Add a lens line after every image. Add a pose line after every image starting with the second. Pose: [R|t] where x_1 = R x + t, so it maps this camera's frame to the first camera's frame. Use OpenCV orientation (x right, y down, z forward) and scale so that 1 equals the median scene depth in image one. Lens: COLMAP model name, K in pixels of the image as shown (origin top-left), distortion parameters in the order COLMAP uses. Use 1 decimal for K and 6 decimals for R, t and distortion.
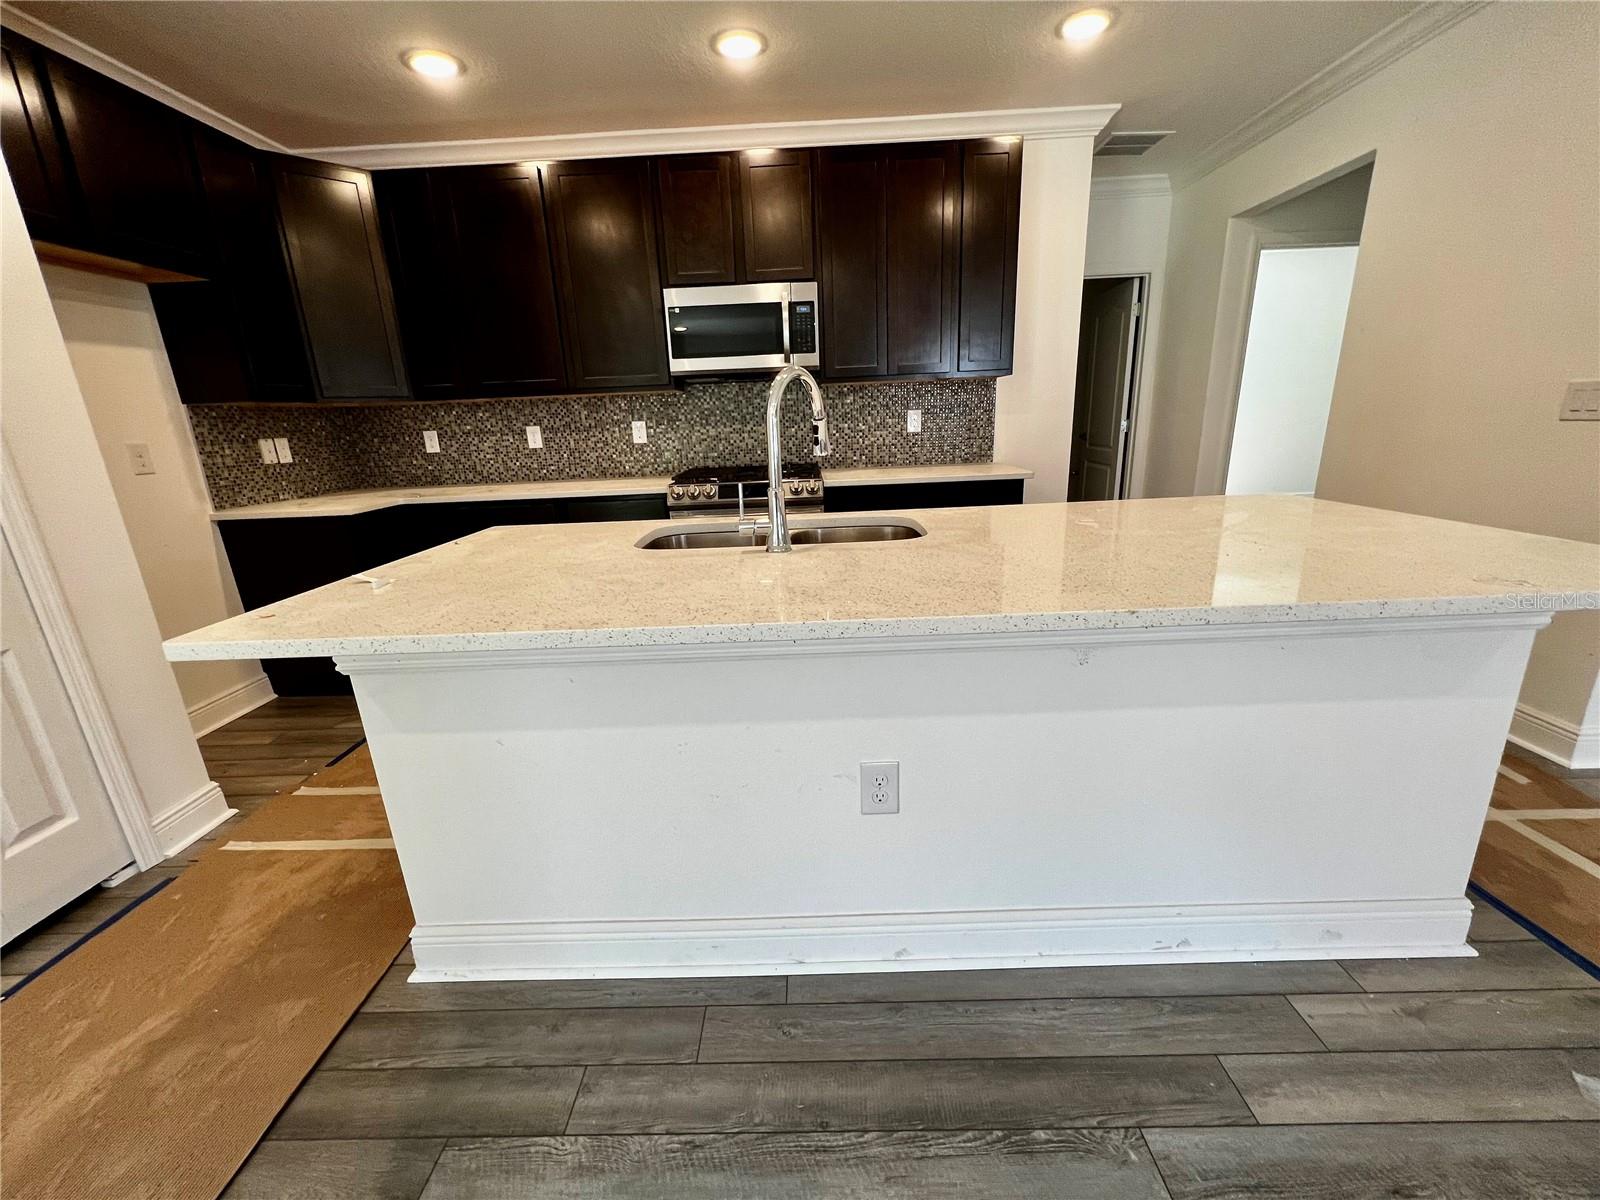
lens RADIAL K [[640.8, 0, 800.0], [0, 640.8, 600.0], [0, 0, 1]] dist [-0.001830, 0.000130]
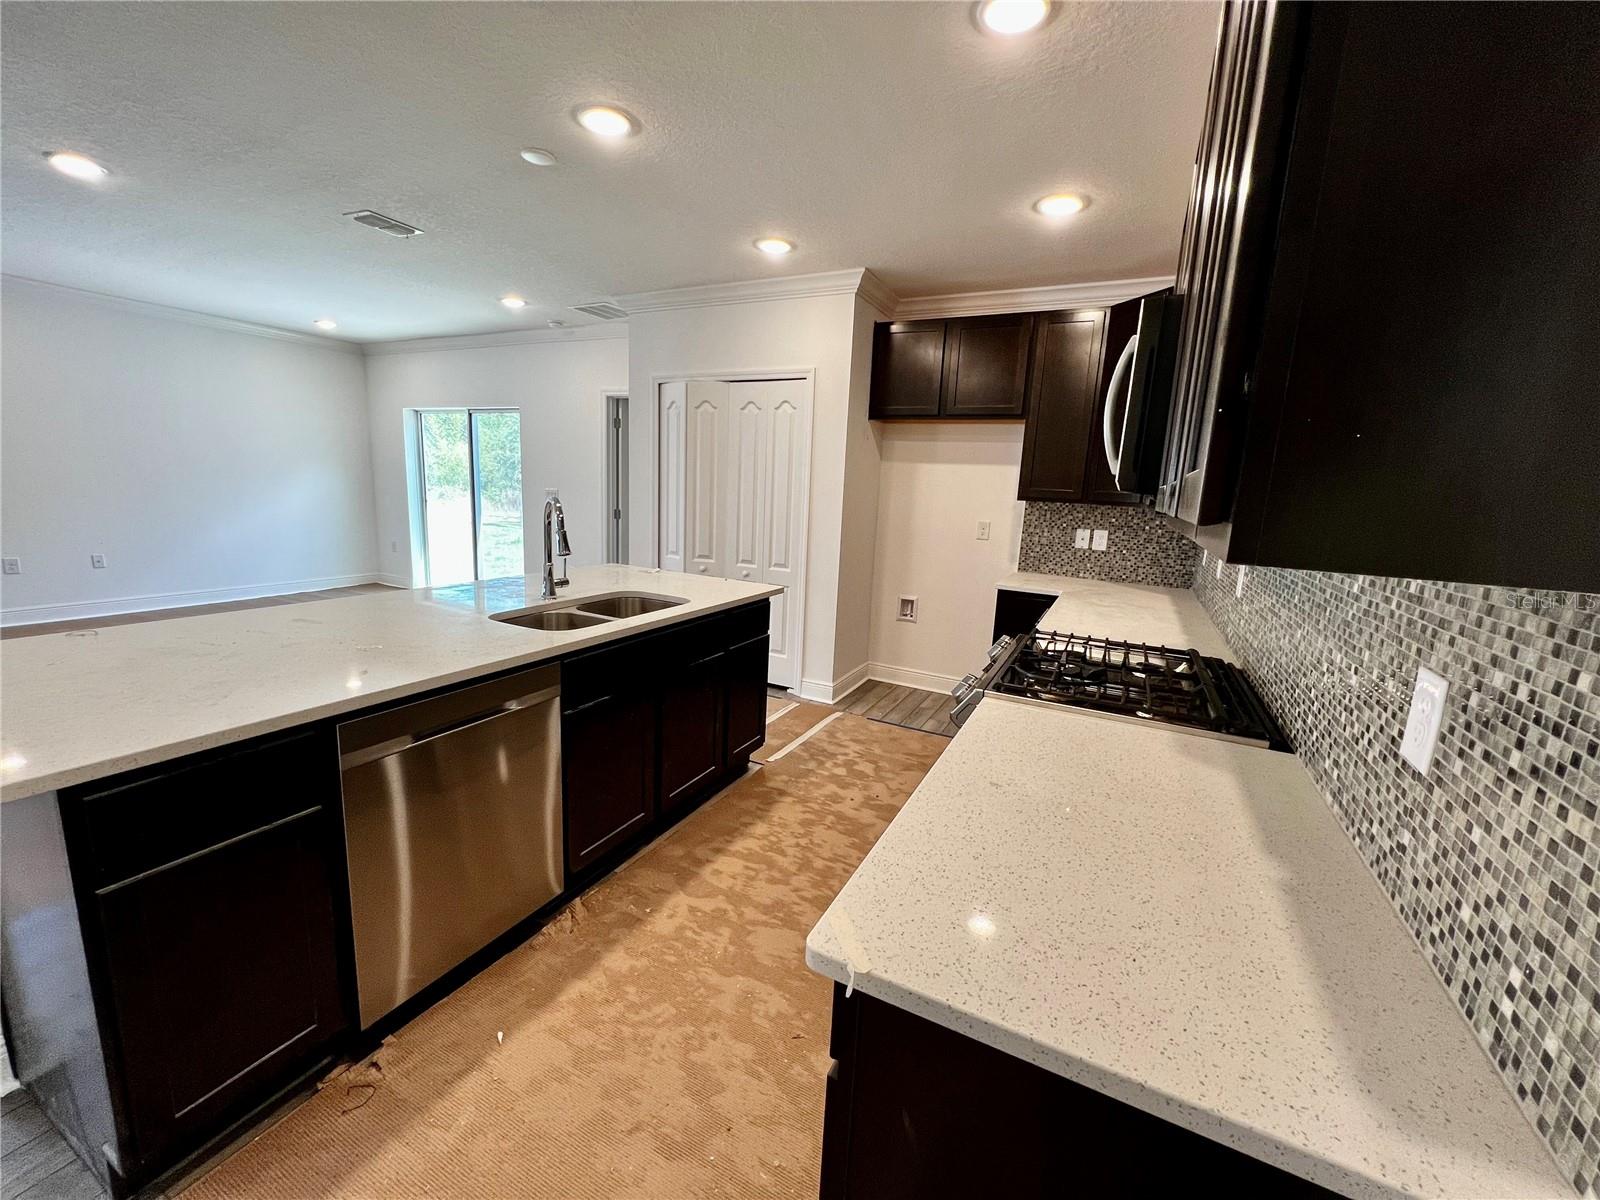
lens RADIAL K [[640.8, 0, 800.0], [0, 640.8, 600.0], [0, 0, 1]] dist [-0.001830, 0.000130]
pose [[-0.456780, 0.186868, -0.869731, 0.459857], [-0.270444, 0.902241, 0.335890, -0.336646], [0.847474, 0.388641, -0.361588, 0.875763]]
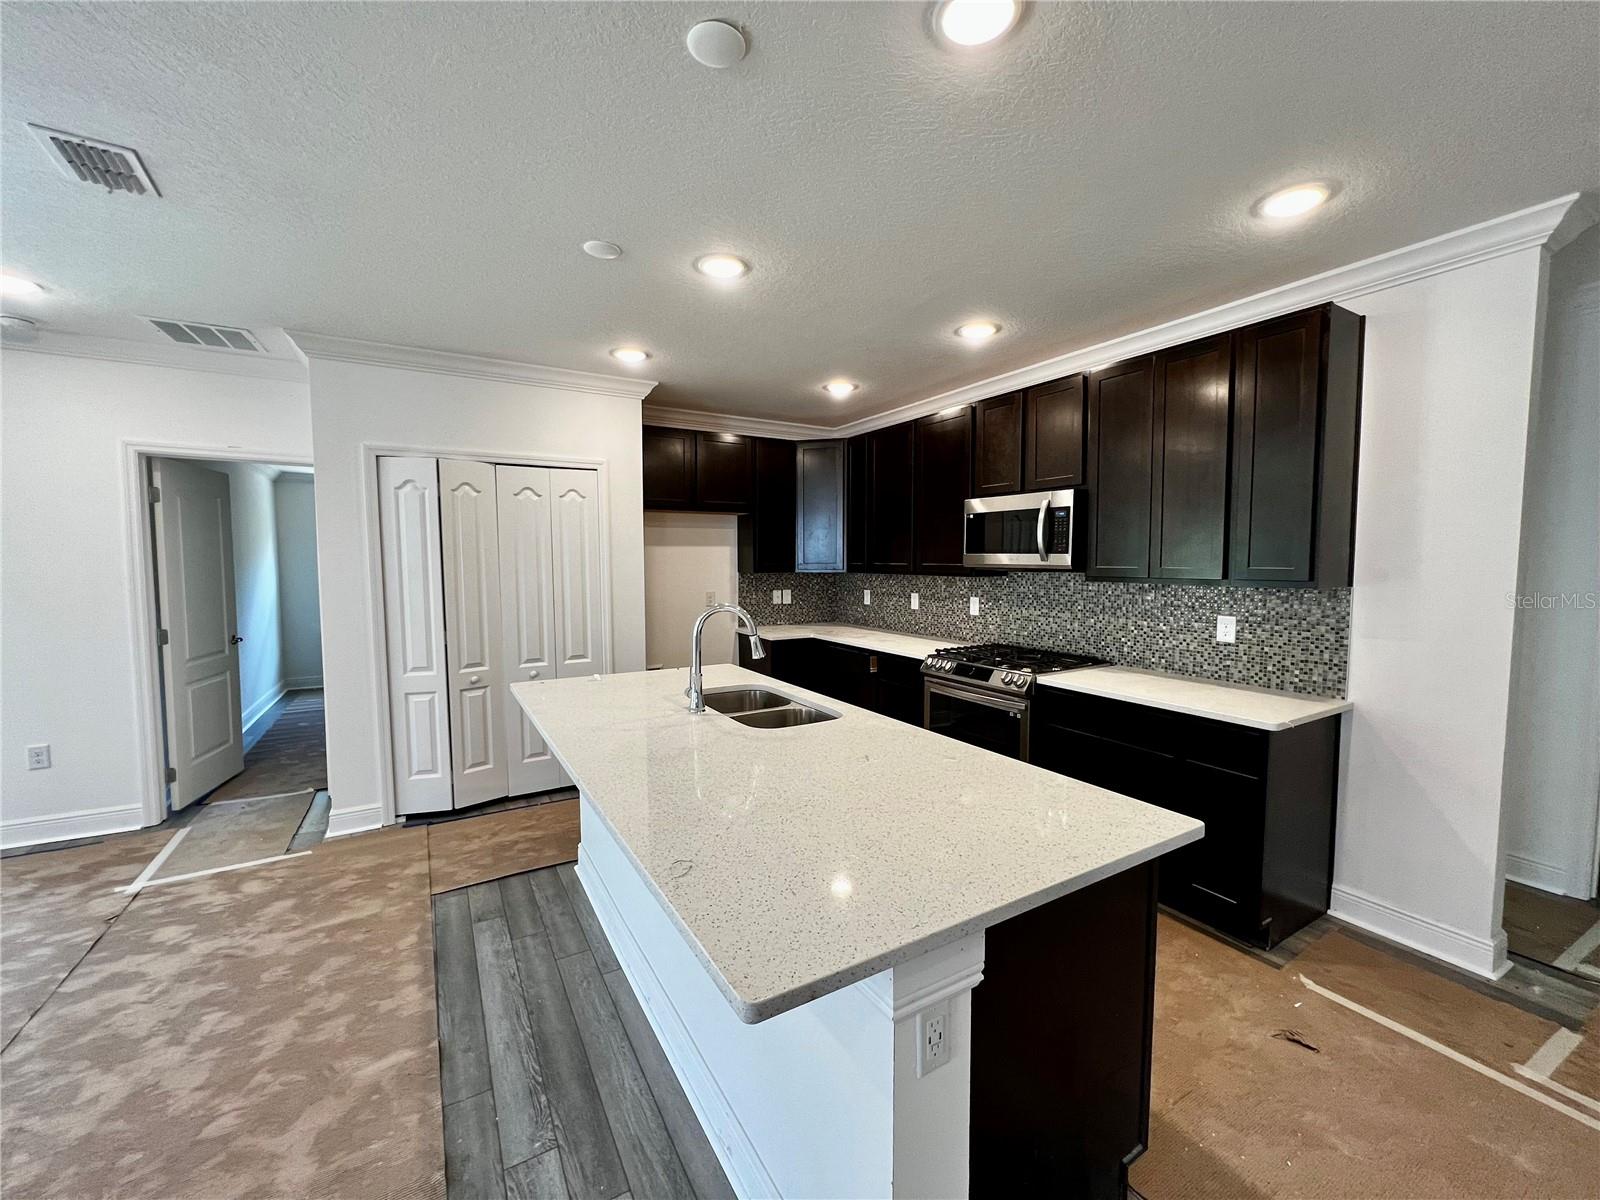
lens RADIAL K [[640.8, 0, 800.0], [0, 640.8, 600.0], [0, 0, 1]] dist [-0.001830, 0.000130]
pose [[0.515582, 0.098135, -0.851202, 0.587021], [-0.254901, 0.966009, -0.043025, -0.140151], [0.818047, 0.239155, 0.523072, 0.117153]]
